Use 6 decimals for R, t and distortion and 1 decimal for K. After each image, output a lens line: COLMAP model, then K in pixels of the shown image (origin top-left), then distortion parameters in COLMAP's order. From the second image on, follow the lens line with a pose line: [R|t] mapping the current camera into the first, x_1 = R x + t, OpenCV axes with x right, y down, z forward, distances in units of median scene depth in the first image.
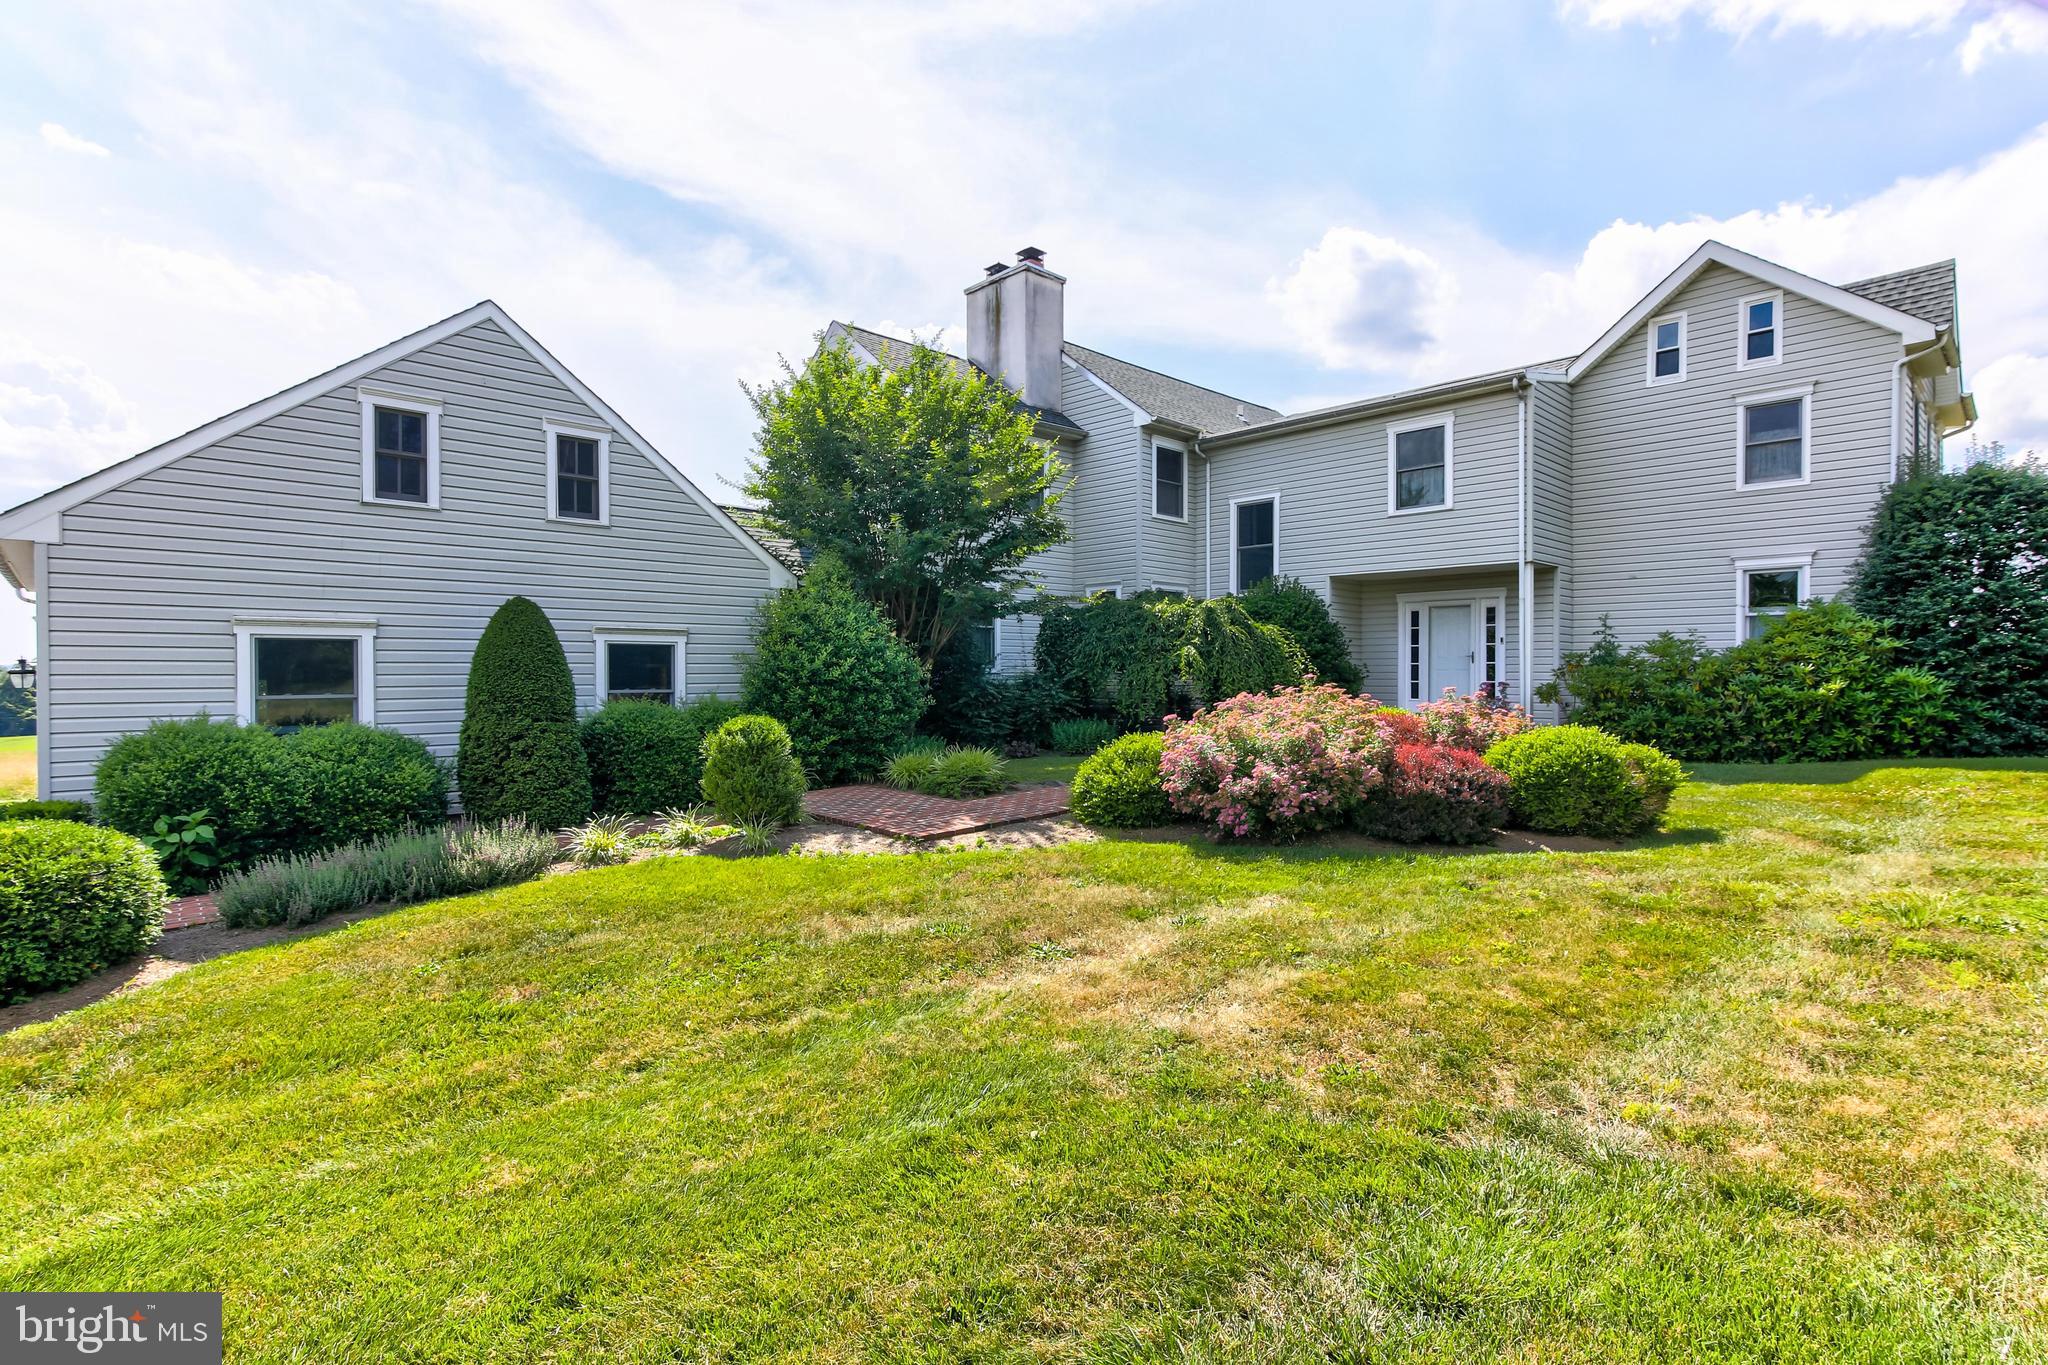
lens RADIAL K [[941.6, 0, 1068.3], [0, 941.6, 684.3], [0, 0, 1]] dist [0.002501, 0.000293]
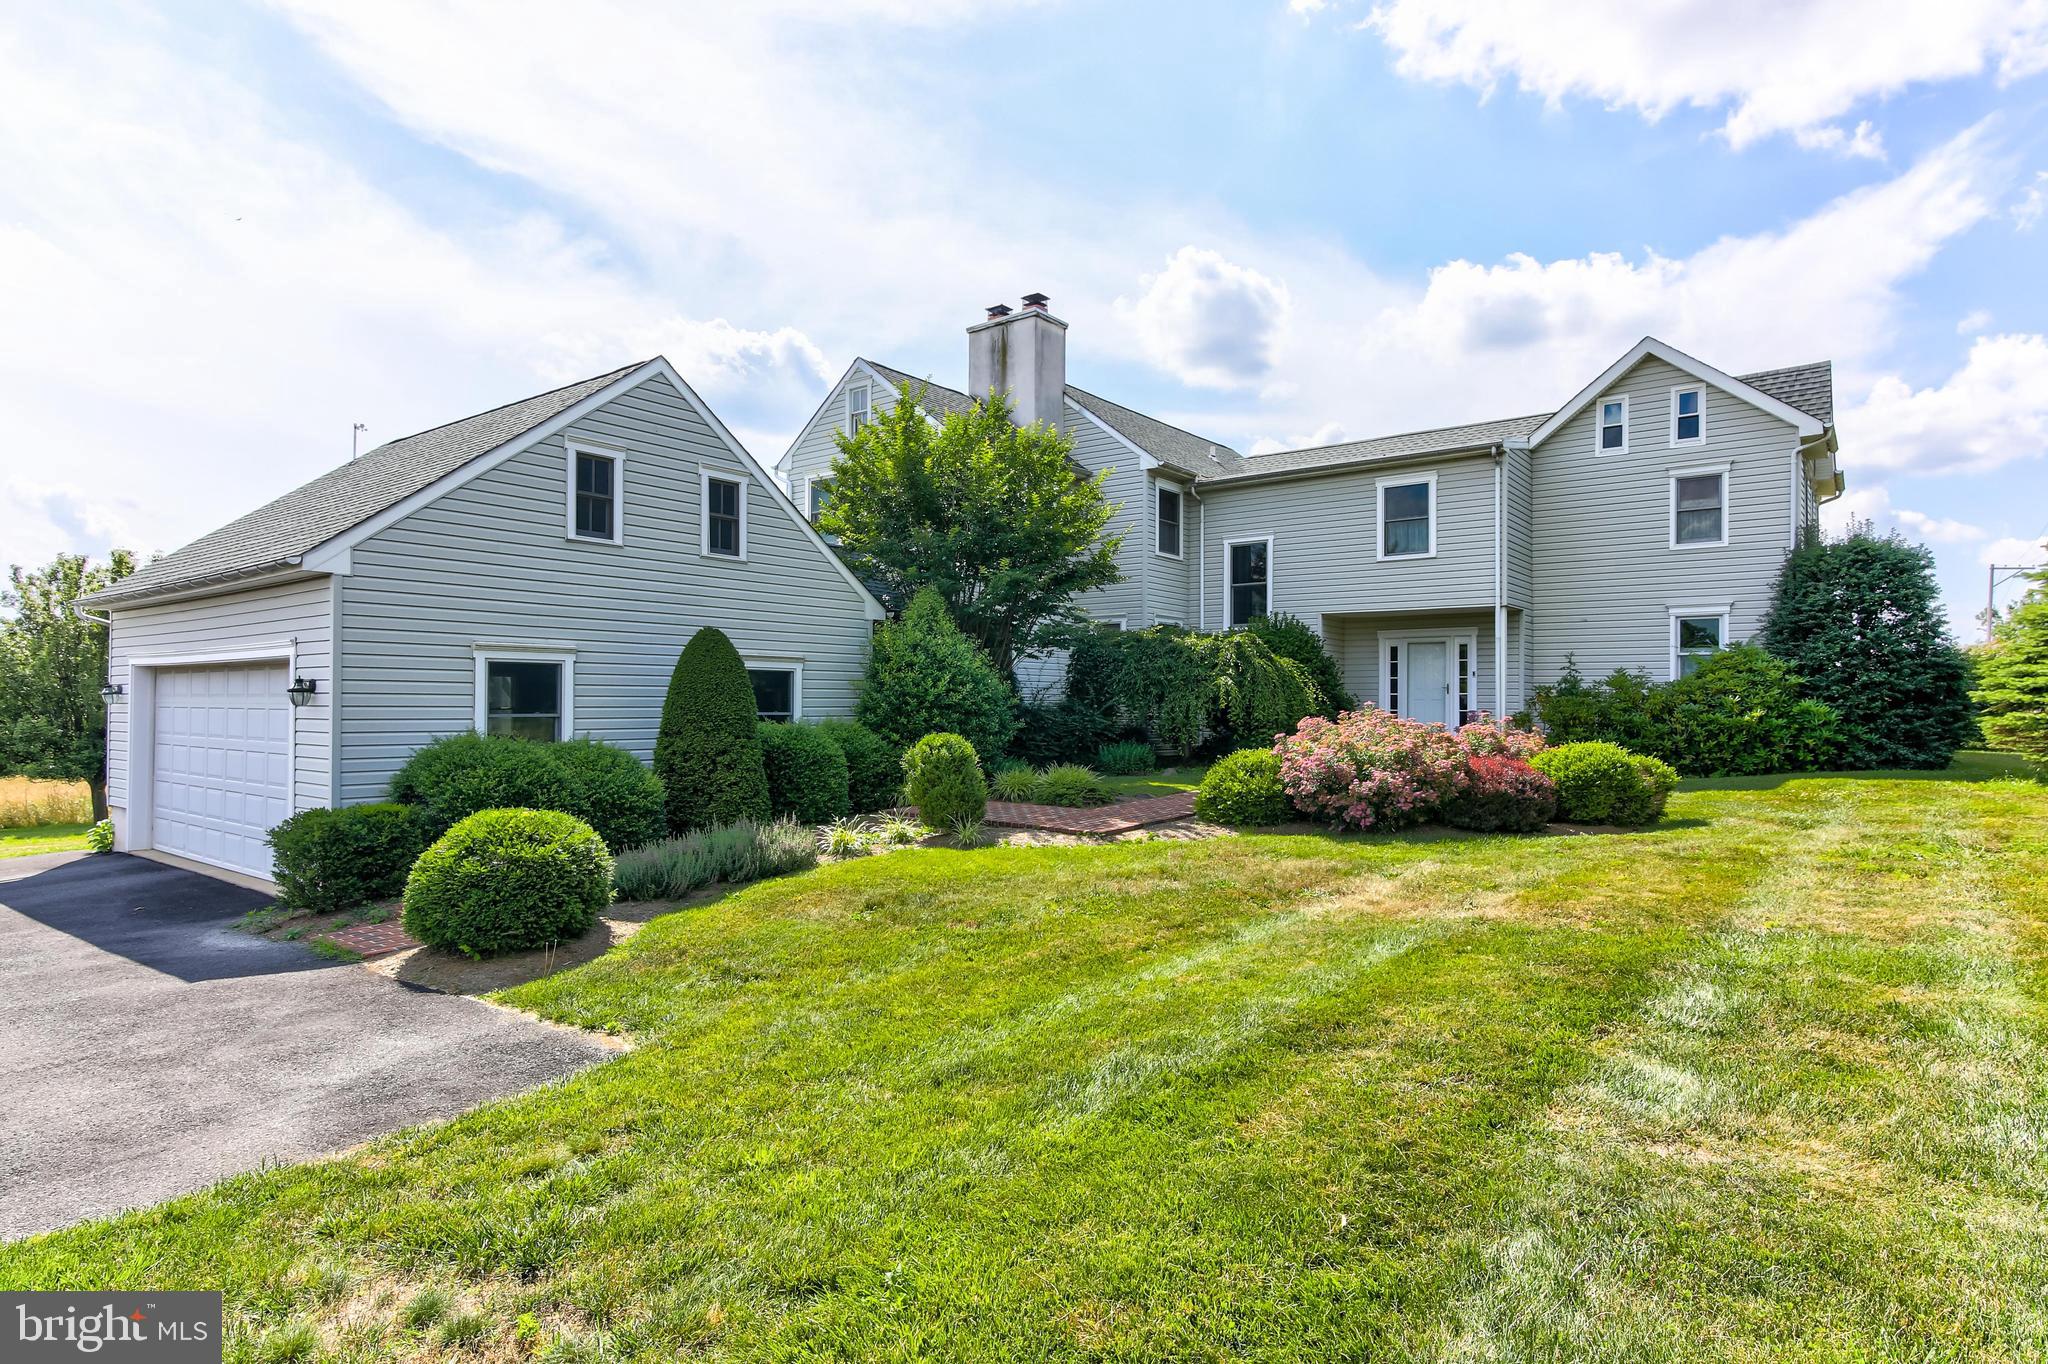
lens RADIAL K [[1078.7, 0, 1015.5], [0, 1078.7, 703.6], [0, 0, 1]] dist [0.000919, -0.000225]
pose [[0.990841, 0.005849, 0.134904, -0.320279], [-0.004003, 0.999895, -0.013951, 0.011389], [-0.134971, 0.013283, 0.990761, -0.253598]]
